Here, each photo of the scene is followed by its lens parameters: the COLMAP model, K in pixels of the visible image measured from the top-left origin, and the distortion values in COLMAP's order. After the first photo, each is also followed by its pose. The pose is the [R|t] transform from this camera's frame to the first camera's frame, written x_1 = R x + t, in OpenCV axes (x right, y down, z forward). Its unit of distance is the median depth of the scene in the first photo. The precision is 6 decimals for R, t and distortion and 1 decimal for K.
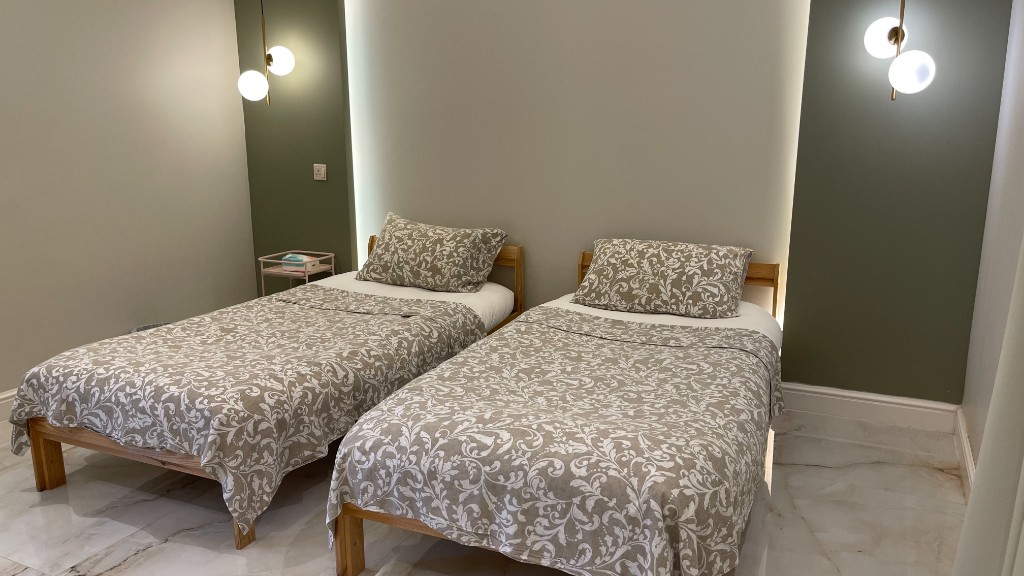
lens RADIAL K [[773.1, 0, 512.9], [0, 773.1, 292.3], [0, 0, 1]] dist [0.068401, -0.090918]
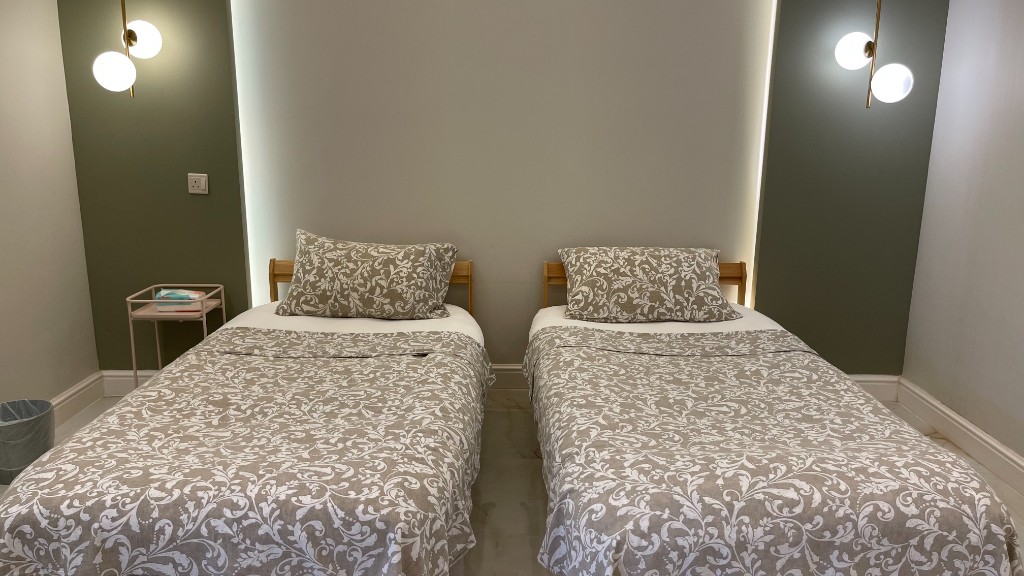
lens RADIAL K [[773.1, 0, 512.9], [0, 773.1, 292.3], [0, 0, 1]] dist [0.068401, -0.090918]
pose [[0.903652, -0.084514, 0.419846, -0.436503], [0.081580, 0.996354, 0.024976, -0.055115], [-0.420426, 0.011681, 0.907252, 0.212915]]
